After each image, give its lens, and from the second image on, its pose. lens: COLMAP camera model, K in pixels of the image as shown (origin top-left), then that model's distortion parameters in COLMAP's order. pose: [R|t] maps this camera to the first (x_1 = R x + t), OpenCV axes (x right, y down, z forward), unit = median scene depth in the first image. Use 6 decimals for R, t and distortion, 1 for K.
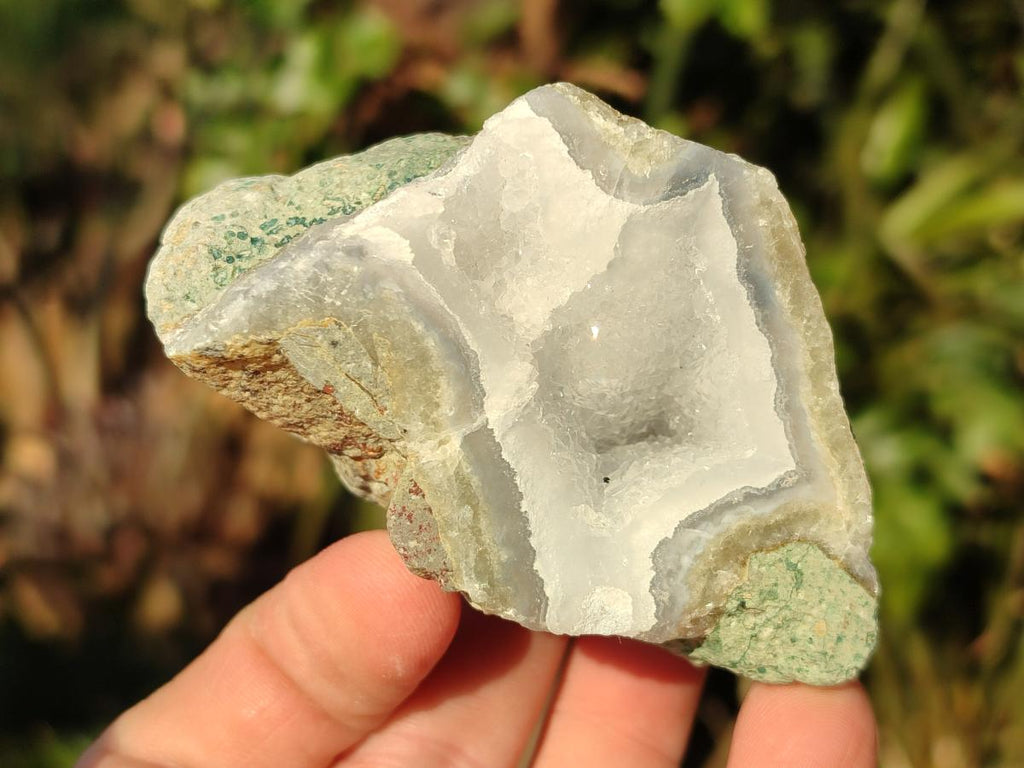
lens RADIAL K [[1544.1, 0, 512.0], [0, 1544.1, 384.0], [0, 0, 1]] dist [0.294491, -2.315257]
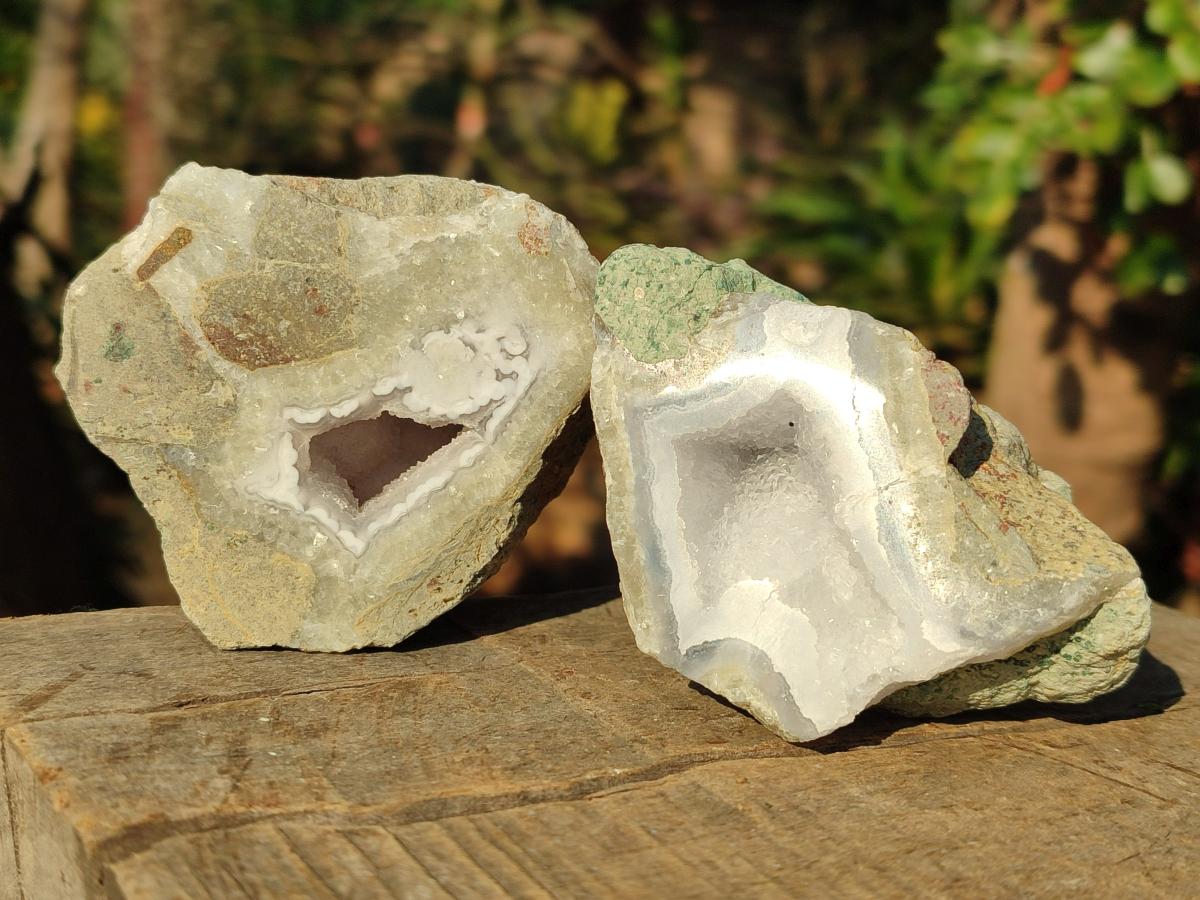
lens RADIAL K [[1671.0, 0, 600.0], [0, 1671.0, 450.0], [0, 0, 1]] dist [0.280438, -1.751106]
pose [[-0.974249, -0.112089, 0.195641, -0.059087], [0.107583, -0.993630, -0.033544, 0.074218], [0.198154, -0.011633, 0.980102, -0.385700]]
